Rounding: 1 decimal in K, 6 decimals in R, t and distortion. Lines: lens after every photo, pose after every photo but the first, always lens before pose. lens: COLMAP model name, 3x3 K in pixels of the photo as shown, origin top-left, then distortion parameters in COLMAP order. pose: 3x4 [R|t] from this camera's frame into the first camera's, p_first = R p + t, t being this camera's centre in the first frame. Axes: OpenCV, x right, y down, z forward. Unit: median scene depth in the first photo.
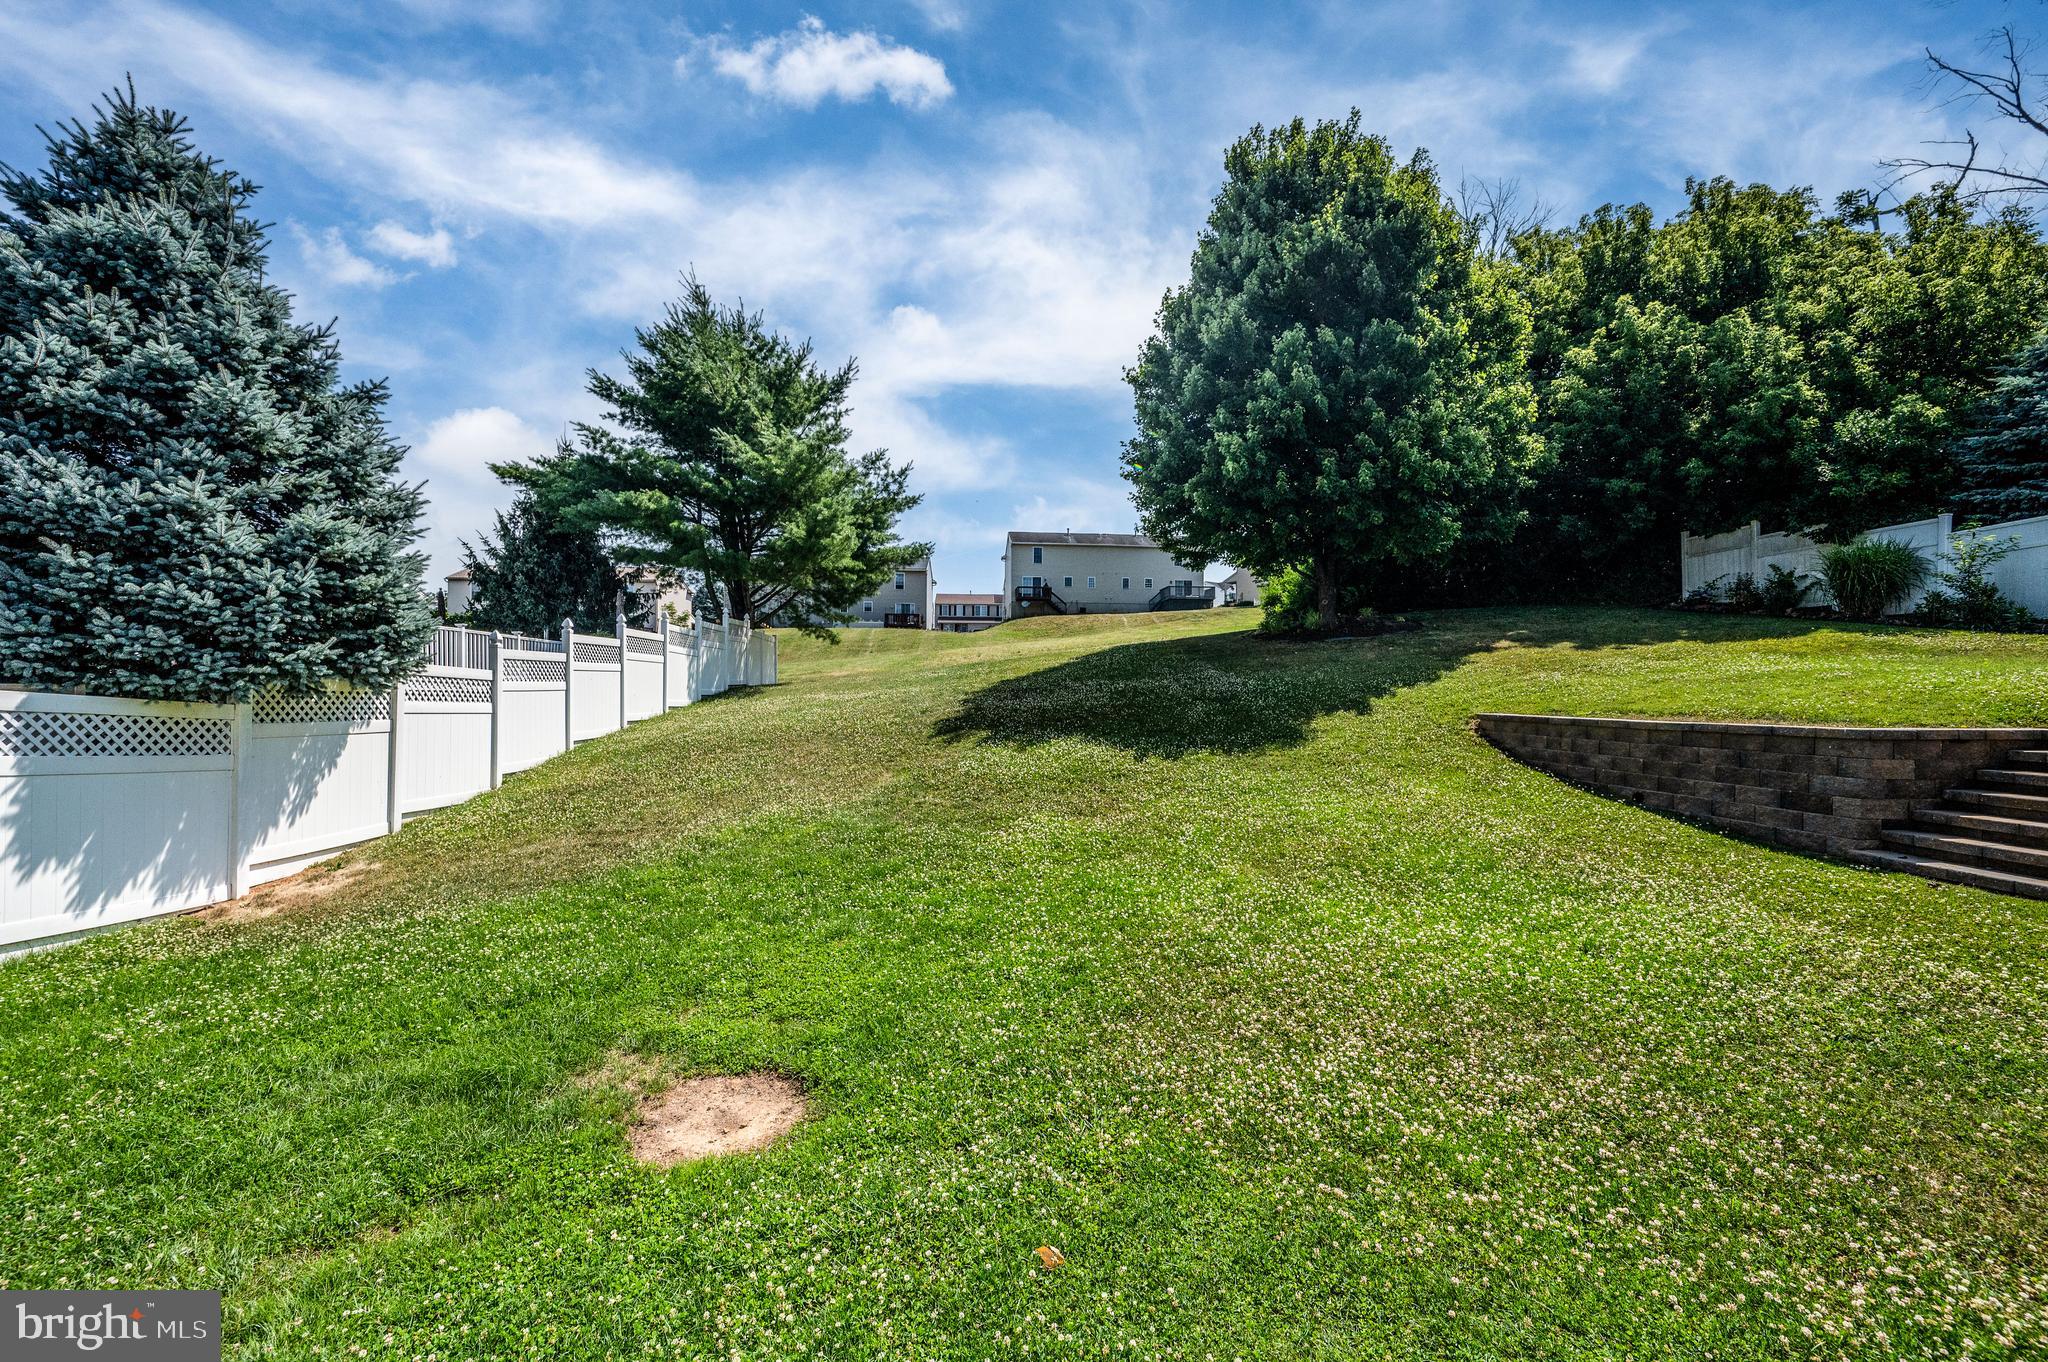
lens RADIAL K [[823.1, 0, 1014.1], [0, 823.1, 689.9], [0, 0, 1]] dist [-0.002500, -0.000019]
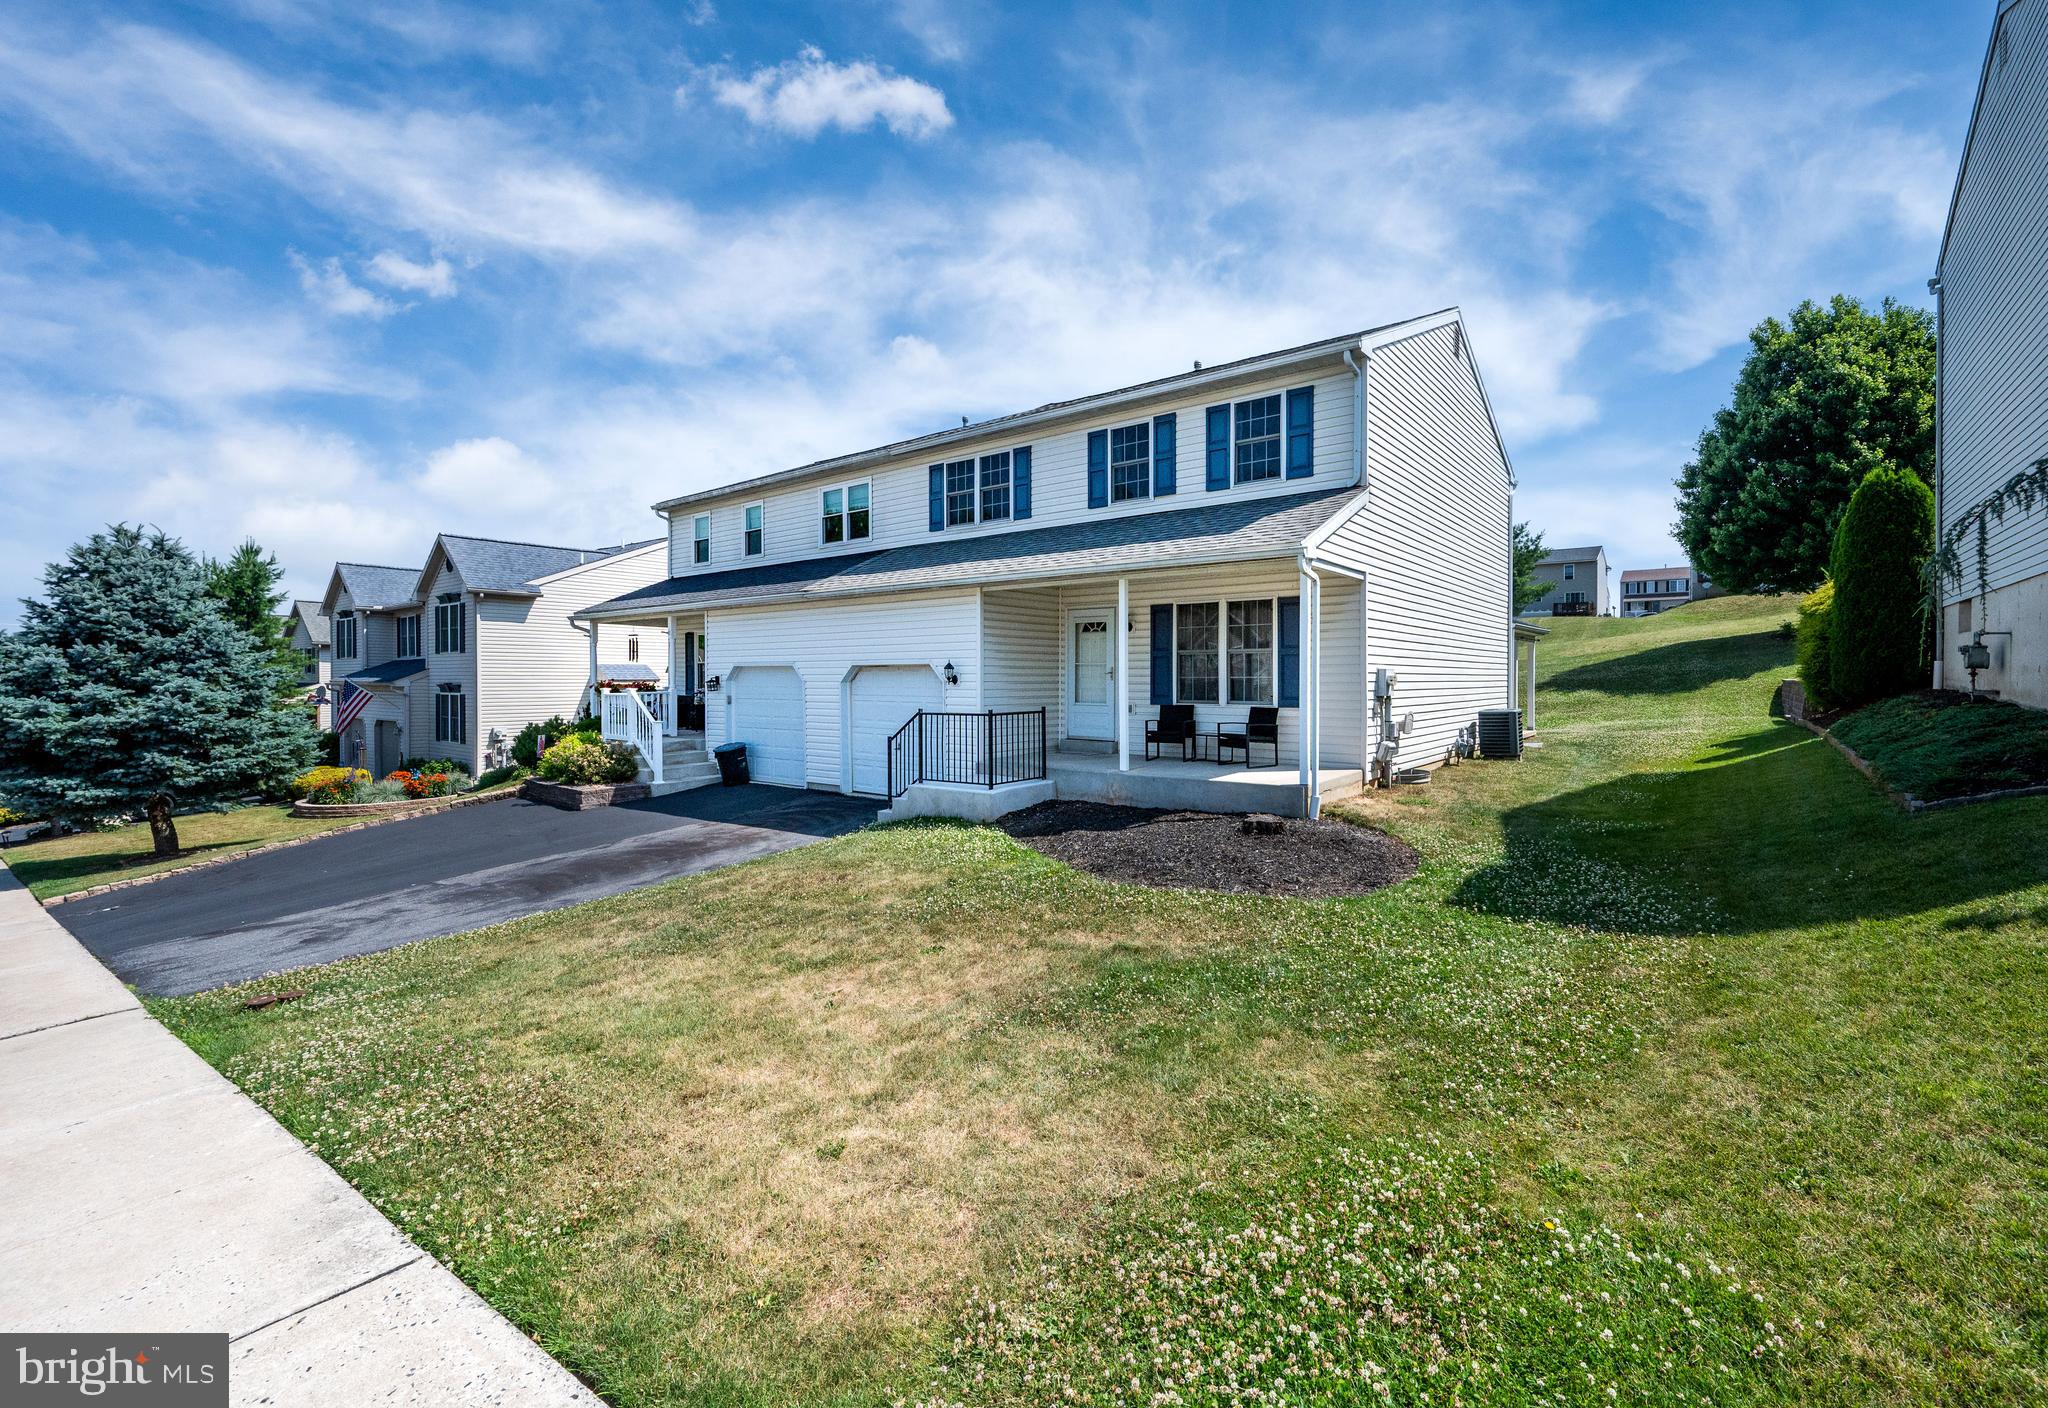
lens RADIAL K [[867.6, 0, 1108.1], [0, 867.6, 675.9], [0, 0, 1]] dist [-0.002041, -0.002250]
pose [[0.793058, -0.006448, -0.609112, 0.337732], [0.008167, 0.999967, 0.000048, 0.003466], [0.609091, -0.005012, 0.793084, -1.278231]]
